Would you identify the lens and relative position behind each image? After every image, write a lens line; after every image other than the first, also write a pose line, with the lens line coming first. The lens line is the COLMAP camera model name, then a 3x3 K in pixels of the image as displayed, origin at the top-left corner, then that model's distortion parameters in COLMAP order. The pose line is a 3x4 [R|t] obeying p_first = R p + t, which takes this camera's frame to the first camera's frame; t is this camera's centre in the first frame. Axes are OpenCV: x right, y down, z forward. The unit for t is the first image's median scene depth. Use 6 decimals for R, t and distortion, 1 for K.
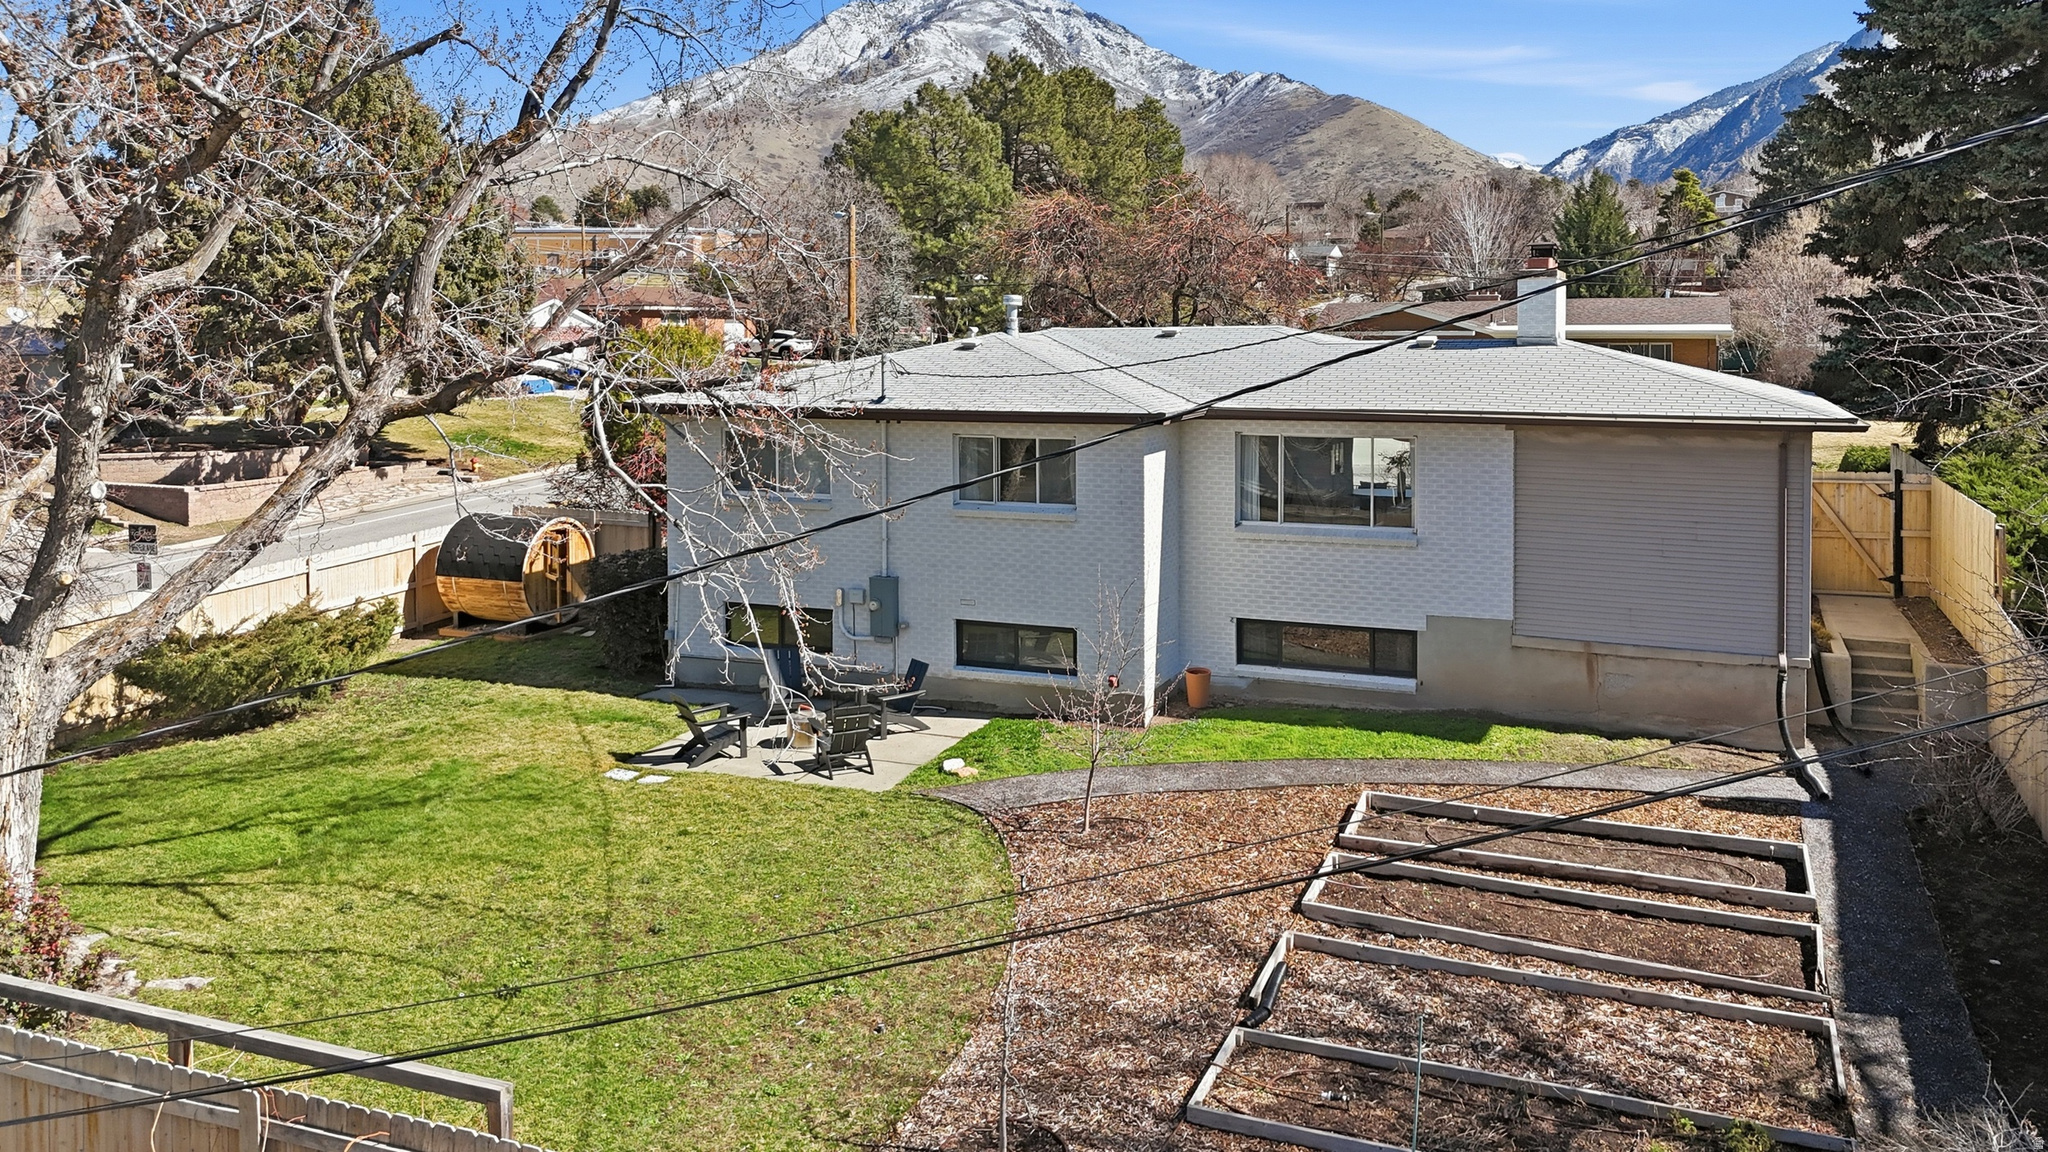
lens RADIAL K [[1568.0, 0, 1006.0], [0, 1568.0, 479.8], [0, 0, 1]] dist [0.042537, -0.034749]
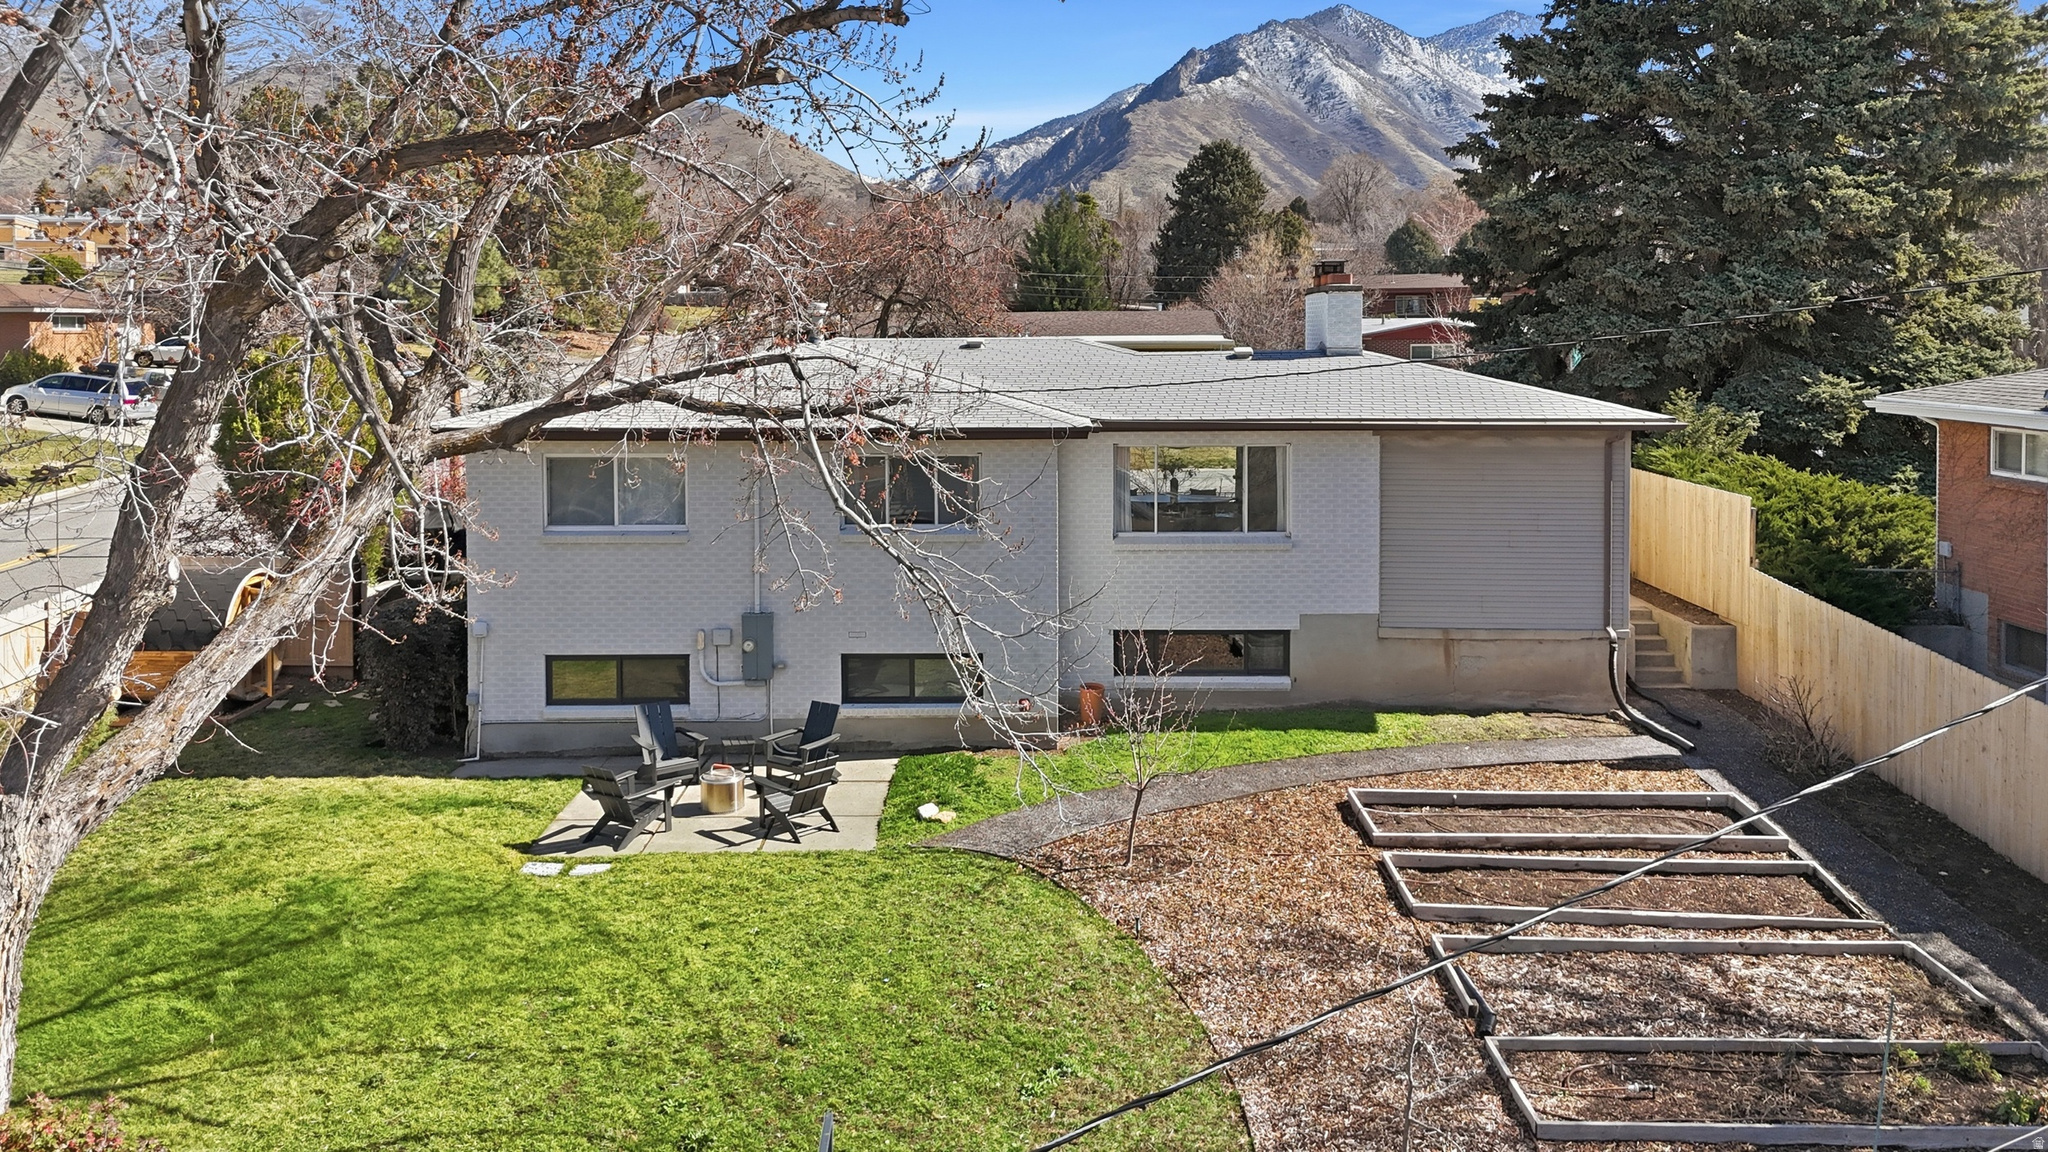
lens RADIAL K [[1568.0, 0, 1004.6], [0, 1568.0, 477.1], [0, 0, 1]] dist [0.042537, -0.034749]
pose [[0.924348, -0.035667, 0.379881, -0.329533], [0.038289, 0.999266, 0.000655, -0.014219], [-0.379625, 0.013940, 0.925035, 0.117225]]
